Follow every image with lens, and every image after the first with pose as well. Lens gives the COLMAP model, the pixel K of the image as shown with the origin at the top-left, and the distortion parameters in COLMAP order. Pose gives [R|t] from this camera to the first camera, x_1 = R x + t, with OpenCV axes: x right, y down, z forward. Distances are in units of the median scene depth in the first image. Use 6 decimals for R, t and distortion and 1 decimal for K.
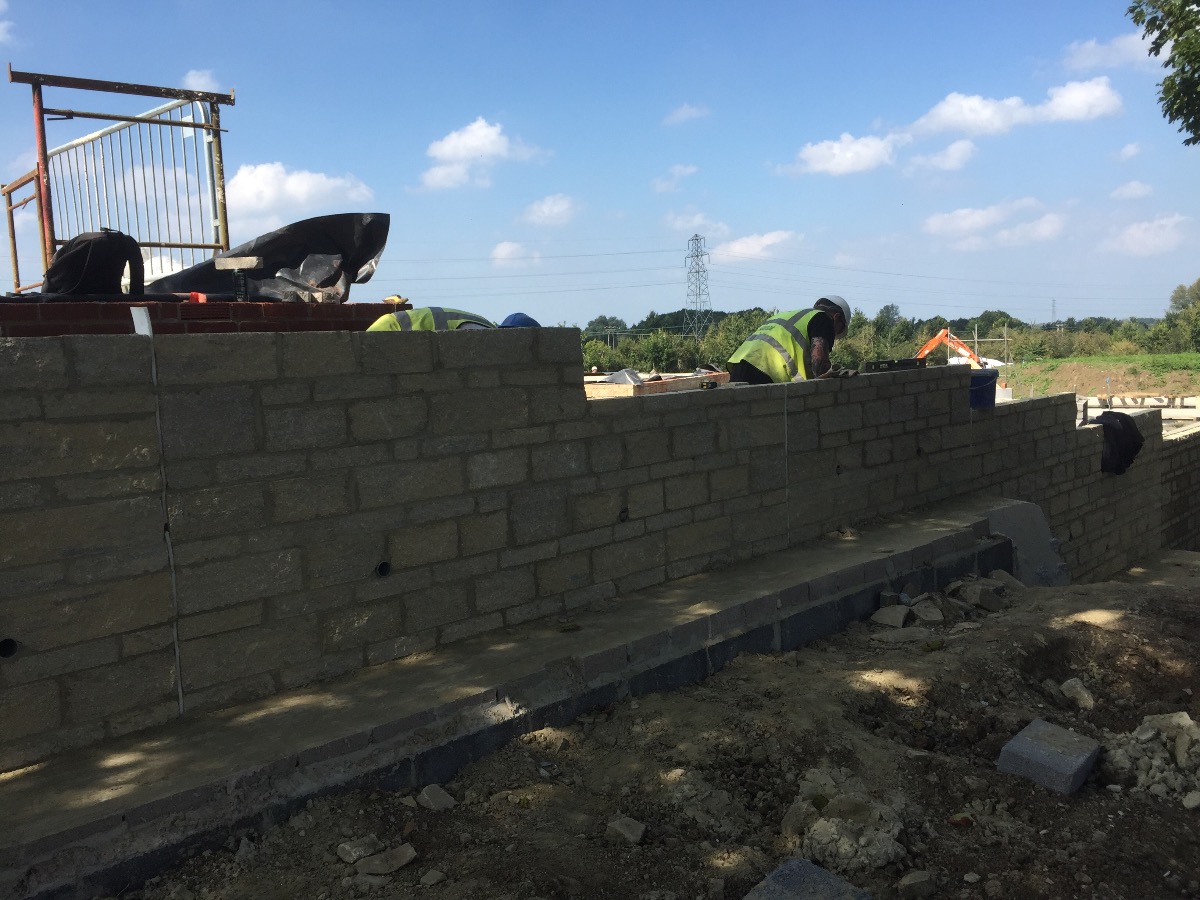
lens RADIAL K [[1023.5, 0, 578.8], [0, 1023.5, 487.9], [0, 0, 1]] dist [0.075430, -0.104884]
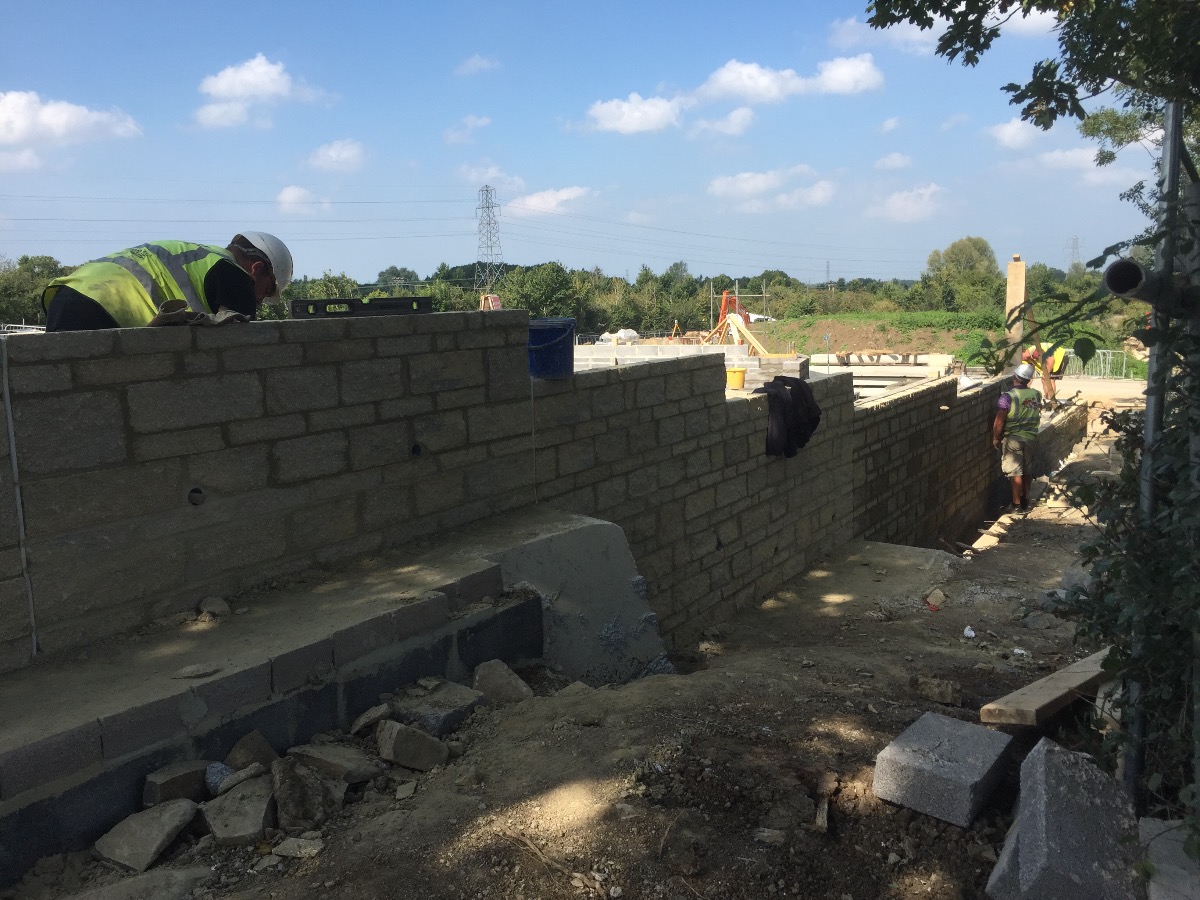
lens RADIAL K [[1038.8, 0, 594.3], [0, 1038.8, 423.3], [0, 0, 1]] dist [0.054902, 0.001276]
pose [[0.978748, -0.011476, 0.204746, 0.201464], [0.015344, 0.999732, -0.017310, -0.025293], [-0.204493, 0.020084, 0.978662, 0.242113]]
